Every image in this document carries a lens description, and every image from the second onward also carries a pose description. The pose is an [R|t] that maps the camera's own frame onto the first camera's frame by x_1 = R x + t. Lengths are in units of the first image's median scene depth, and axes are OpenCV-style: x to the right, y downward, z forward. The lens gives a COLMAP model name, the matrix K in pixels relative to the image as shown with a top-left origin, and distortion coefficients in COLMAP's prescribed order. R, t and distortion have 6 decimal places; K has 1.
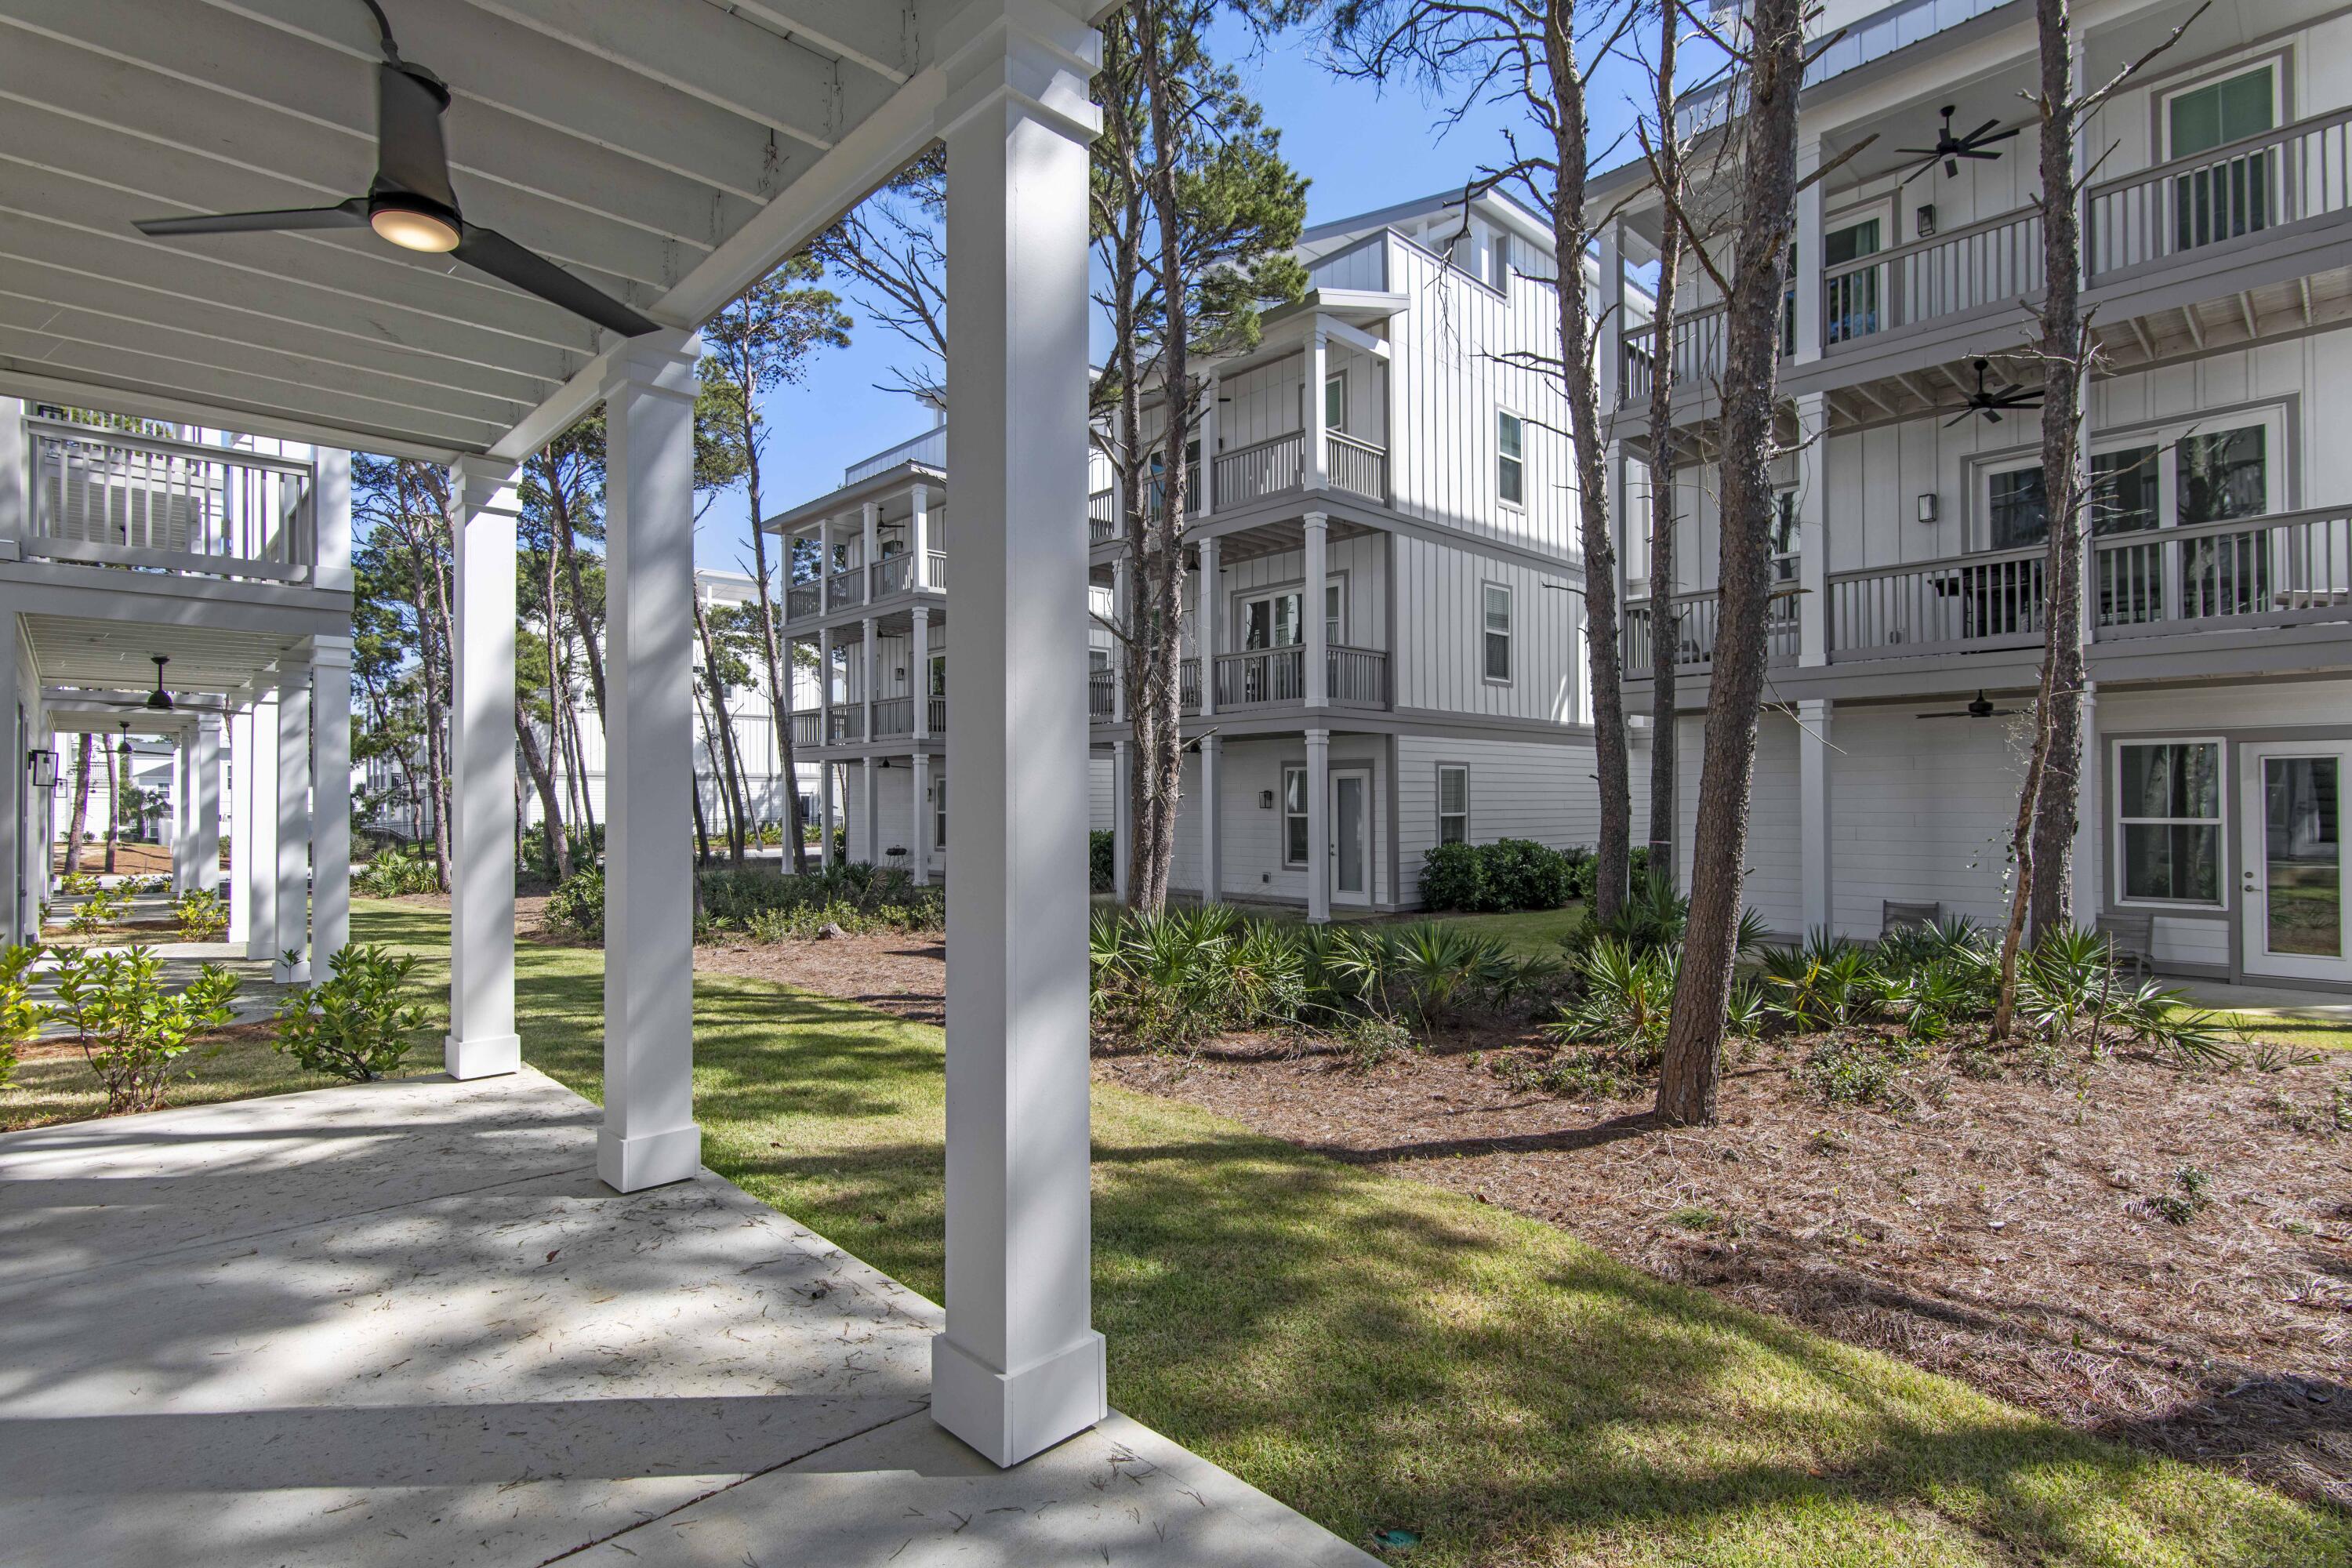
lens RADIAL K [[1147.2, 0, 1178.7], [0, 1147.2, 800.7], [0, 0, 1]] dist [0.005365, 0.000869]
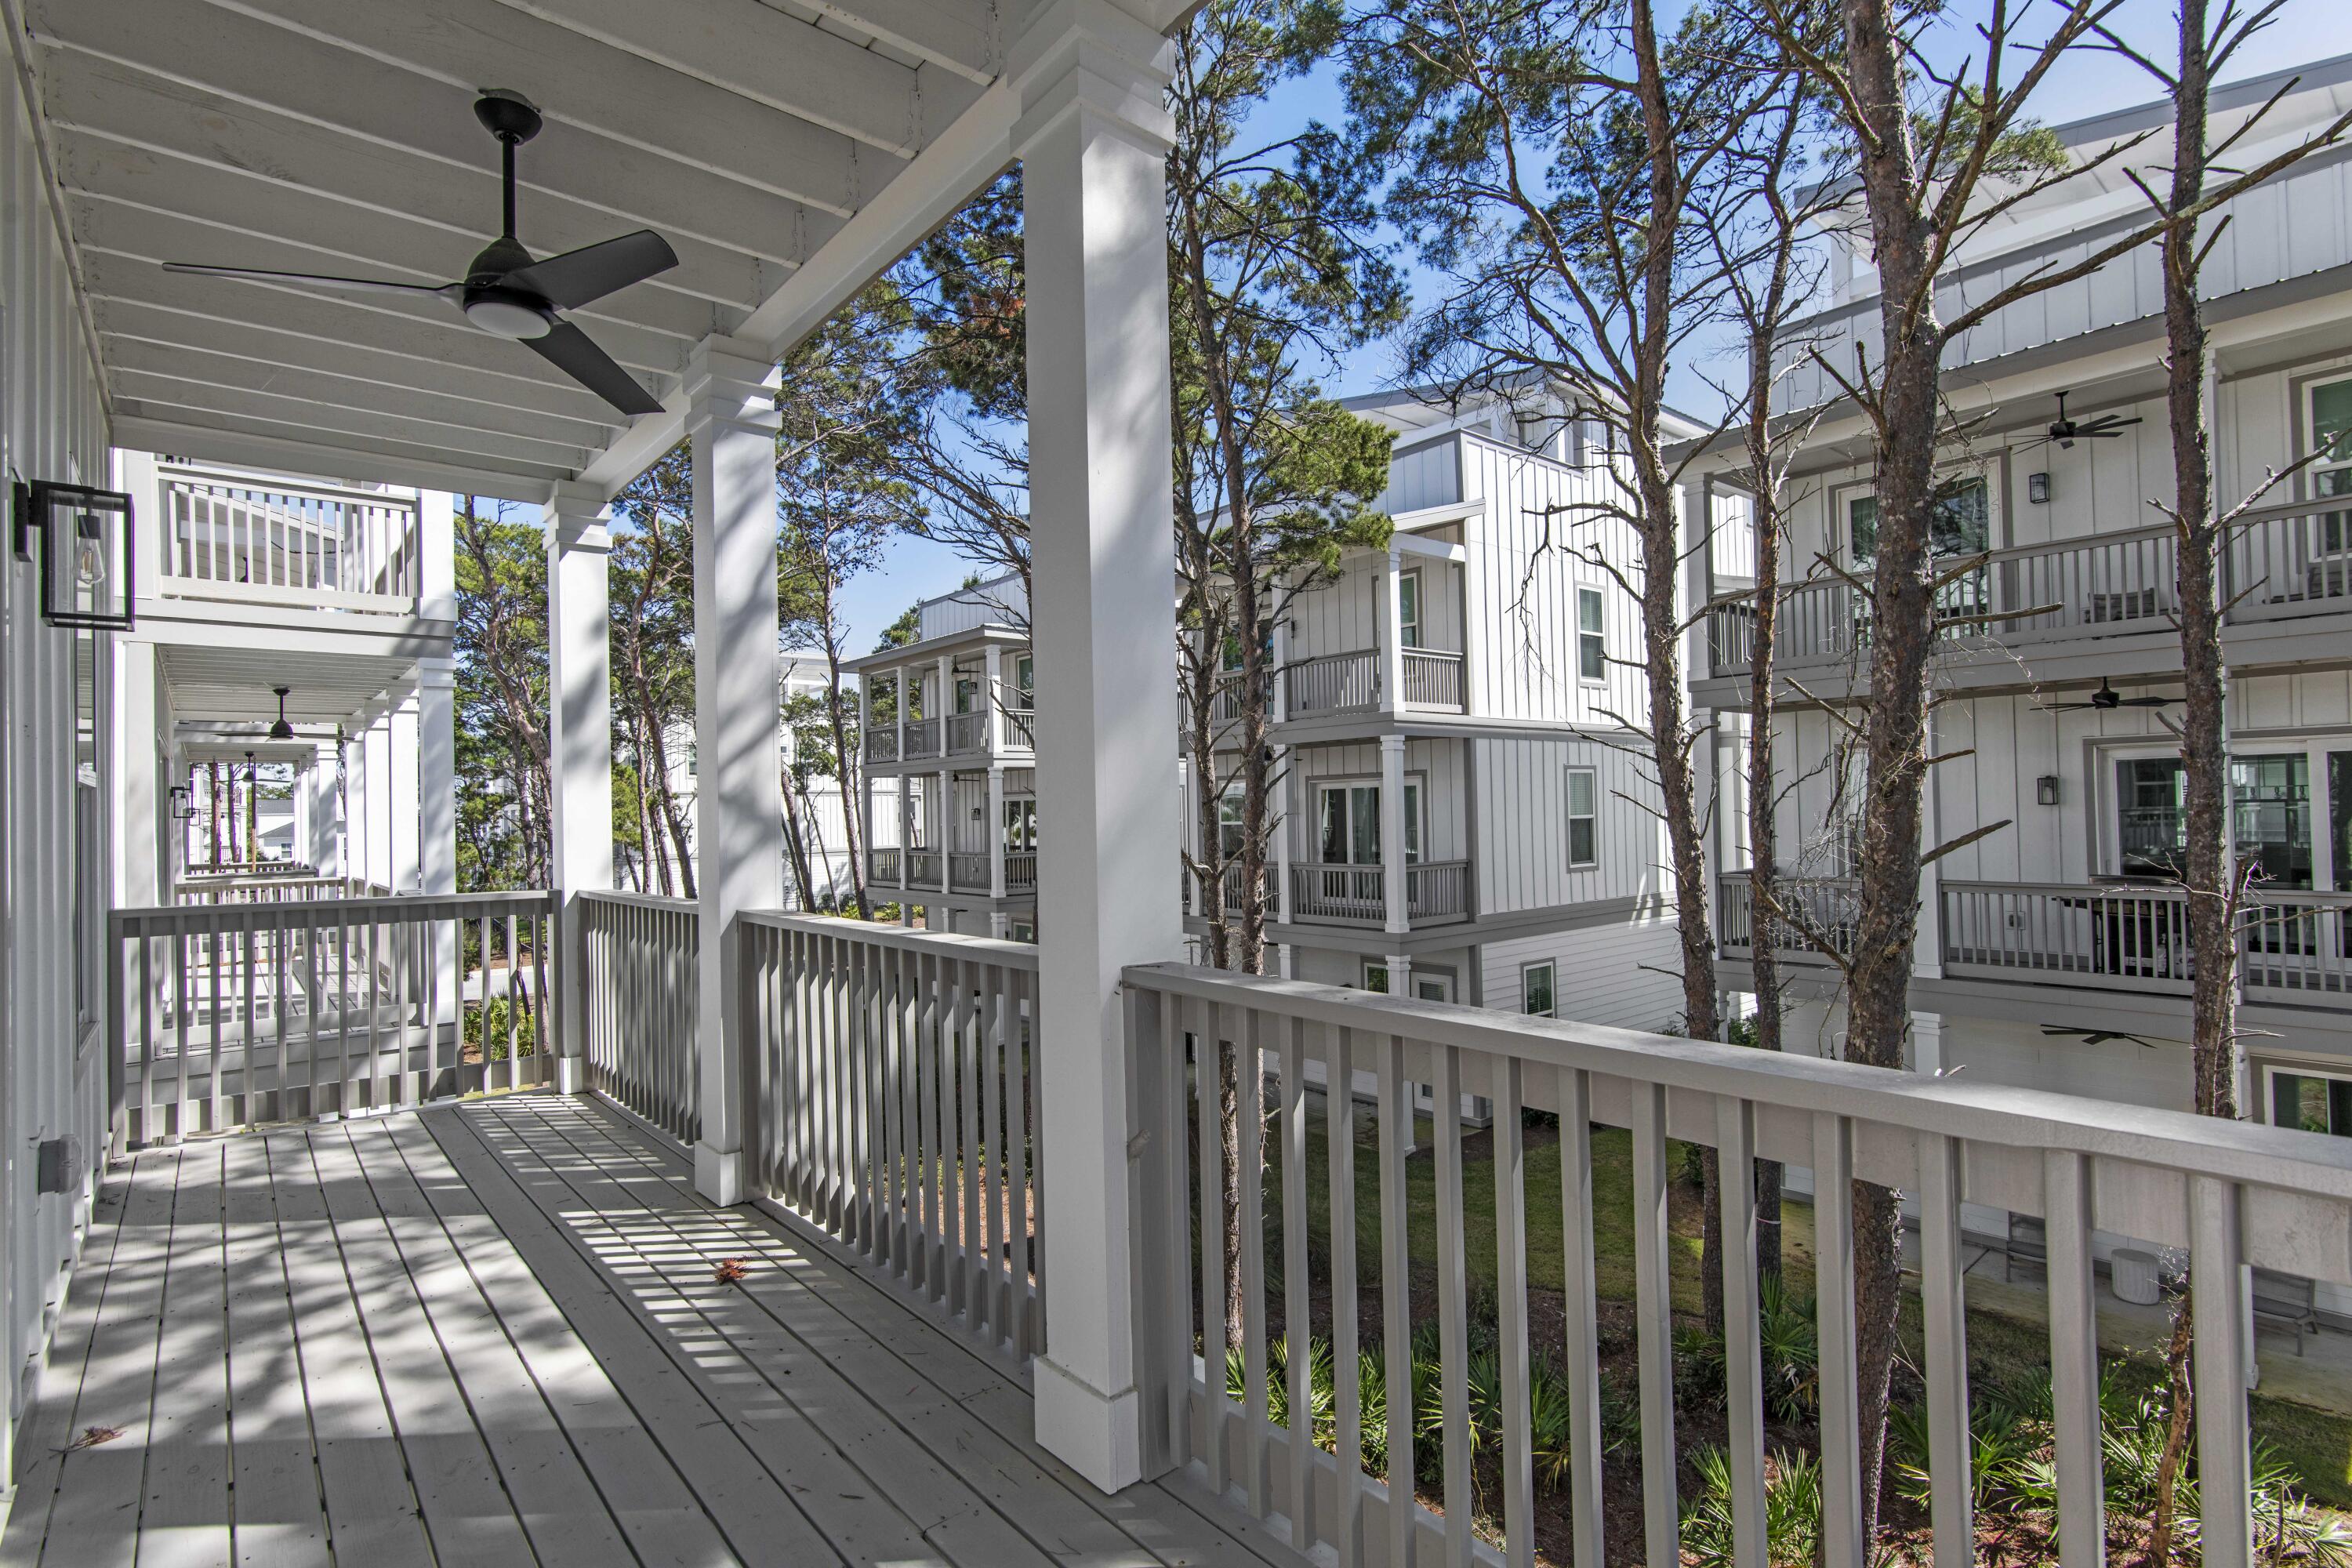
lens RADIAL K [[1147.2, 0, 1177.5], [0, 1147.2, 793.9], [0, 0, 1]] dist [0.005365, 0.000869]
pose [[0.997876, -0.017583, -0.062722, -0.003633], [0.017291, 0.999837, -0.005190, -0.182868], [0.062804, 0.004095, 0.998018, 0.005893]]
